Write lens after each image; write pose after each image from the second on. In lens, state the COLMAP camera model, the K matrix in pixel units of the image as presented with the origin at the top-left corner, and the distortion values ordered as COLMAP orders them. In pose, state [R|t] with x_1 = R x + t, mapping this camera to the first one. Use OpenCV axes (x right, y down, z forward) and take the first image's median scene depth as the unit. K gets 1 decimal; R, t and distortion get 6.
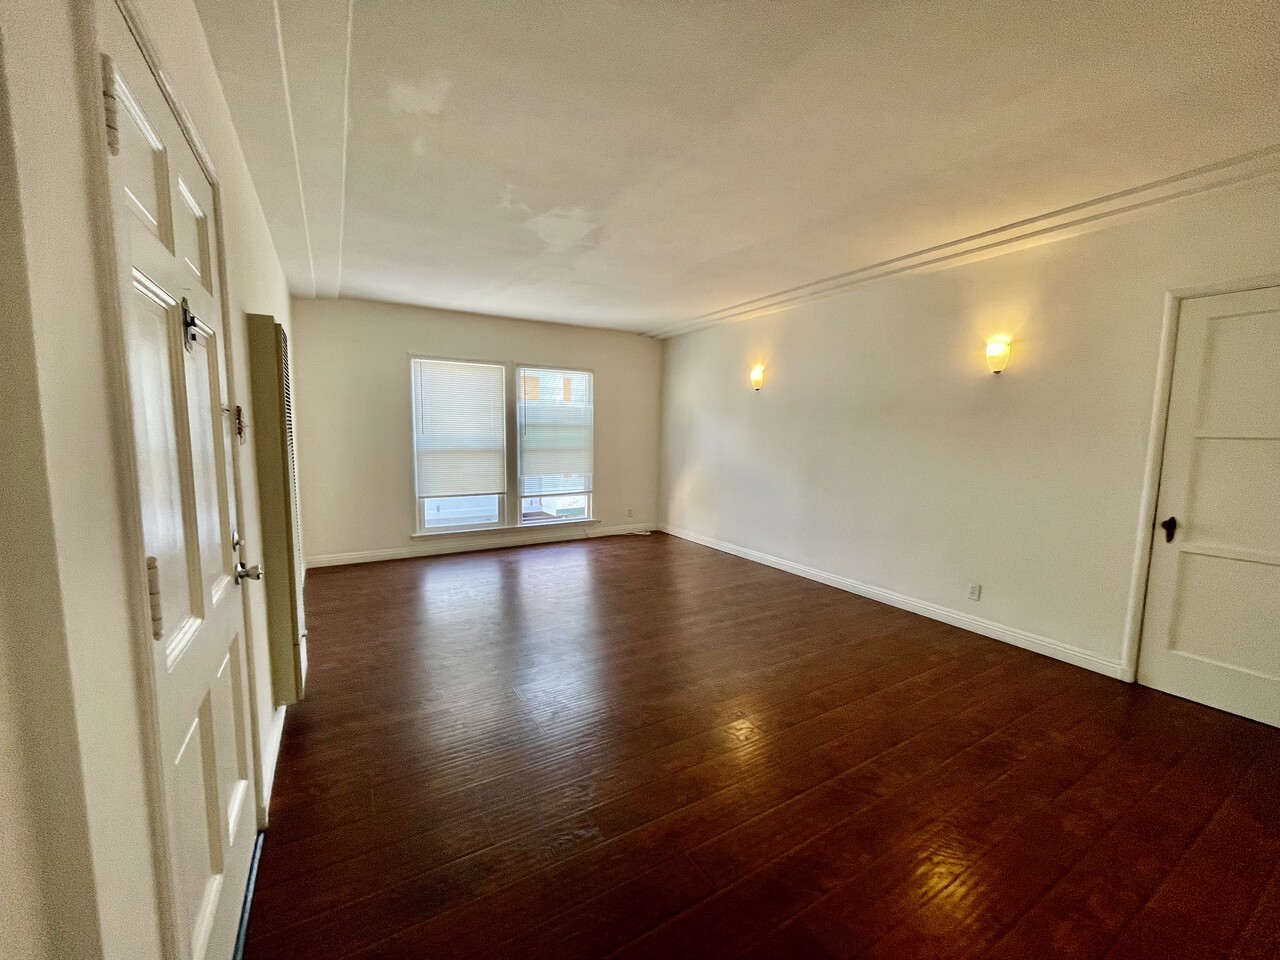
lens RADIAL K [[522.5, 0, 640.0], [0, 522.5, 480.0], [0, 0, 1]] dist [-0.002827, 0.000235]
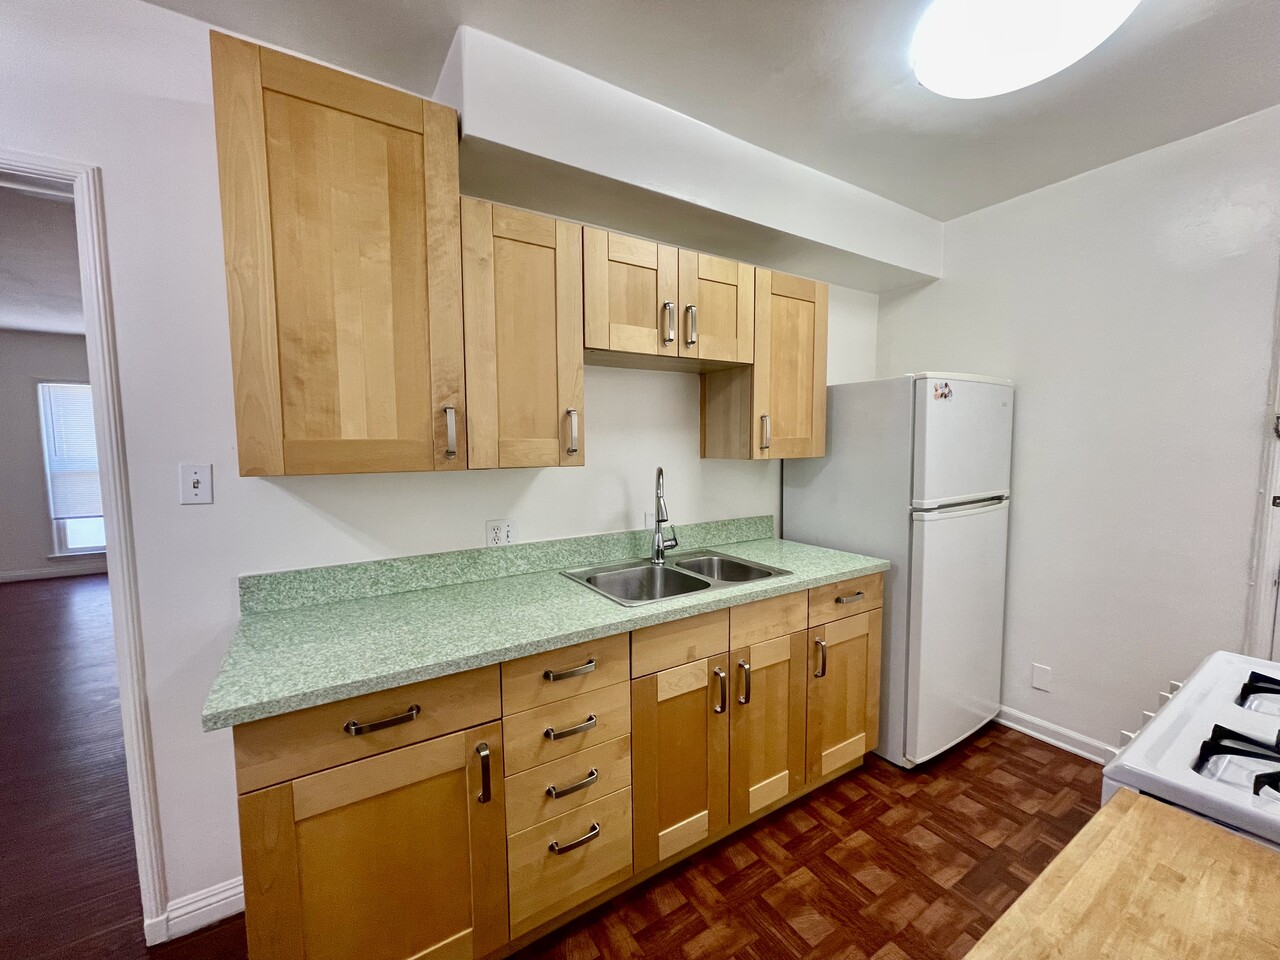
lens RADIAL K [[522.5, 0, 640.0], [0, 522.5, 480.0], [0, 0, 1]] dist [-0.002827, 0.000235]
pose [[0.999318, -0.024536, 0.027596, 0.676152], [0.024926, 0.999593, -0.013858, 0.000311], [-0.027245, 0.014536, 0.999523, -0.048719]]
